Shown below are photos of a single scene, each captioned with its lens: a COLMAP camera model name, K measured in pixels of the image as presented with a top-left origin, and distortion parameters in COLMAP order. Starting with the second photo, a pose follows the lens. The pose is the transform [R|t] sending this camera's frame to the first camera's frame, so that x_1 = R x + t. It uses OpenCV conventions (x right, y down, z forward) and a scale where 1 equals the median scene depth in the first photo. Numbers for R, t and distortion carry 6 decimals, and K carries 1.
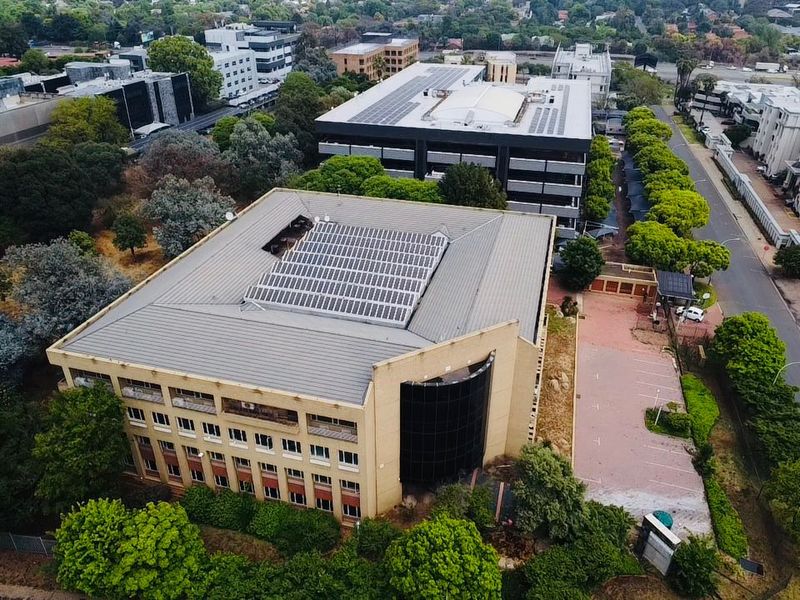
lens RADIAL K [[602.1, 0, 400.0], [0, 602.1, 300.0], [0, 0, 1]] dist [0.026320, -0.044046]
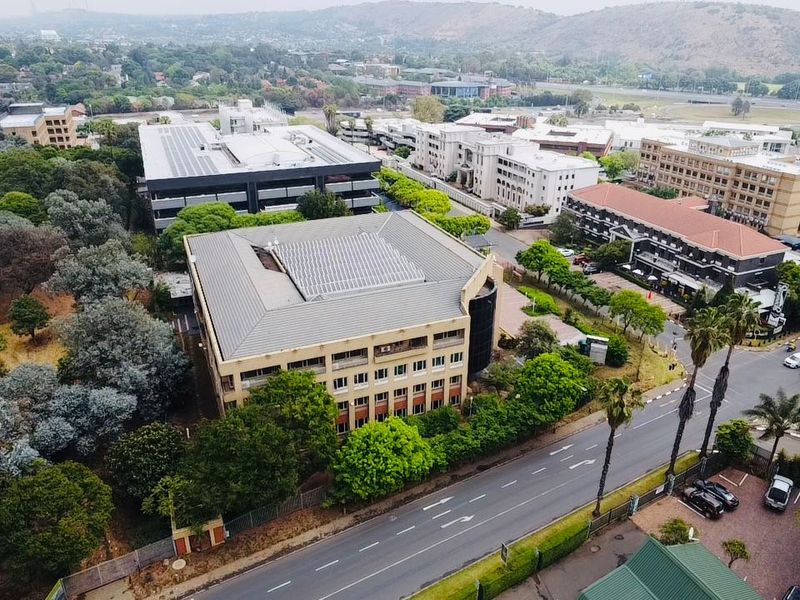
lens RADIAL K [[598.6, 0, 399.6], [0, 598.6, 290.1], [0, 0, 1]] dist [0.062332, -0.078794]
pose [[0.789313, -0.250479, 0.560575, -0.583761], [0.303848, 0.952718, -0.002133, 0.034043], [-0.533536, 0.172013, 0.828101, -0.118881]]
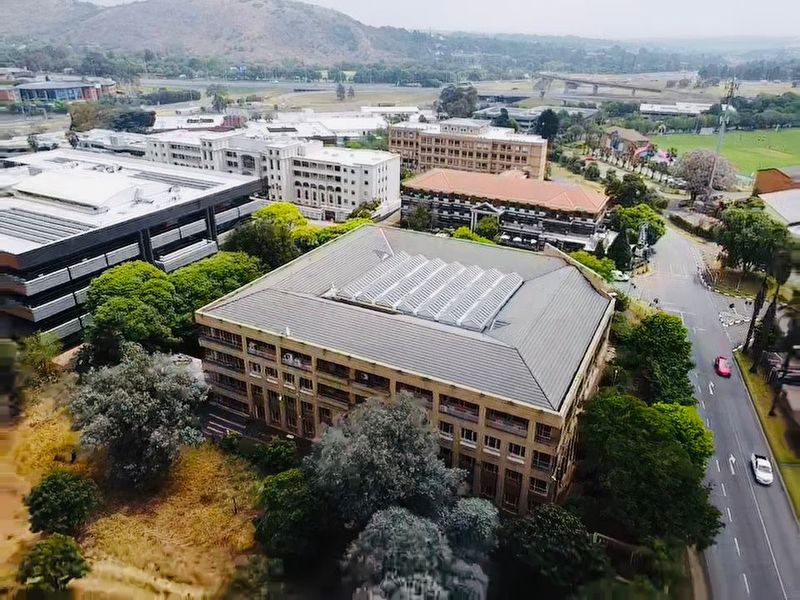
lens RADIAL K [[598.6, 0, 399.6], [0, 598.6, 290.1], [0, 0, 1]] dist [0.062332, -0.078794]
pose [[0.219658, -0.402252, 0.888788, -0.928505], [0.471996, 0.841134, 0.264034, -0.318210], [-0.853798, 0.361507, 0.374623, 0.477590]]
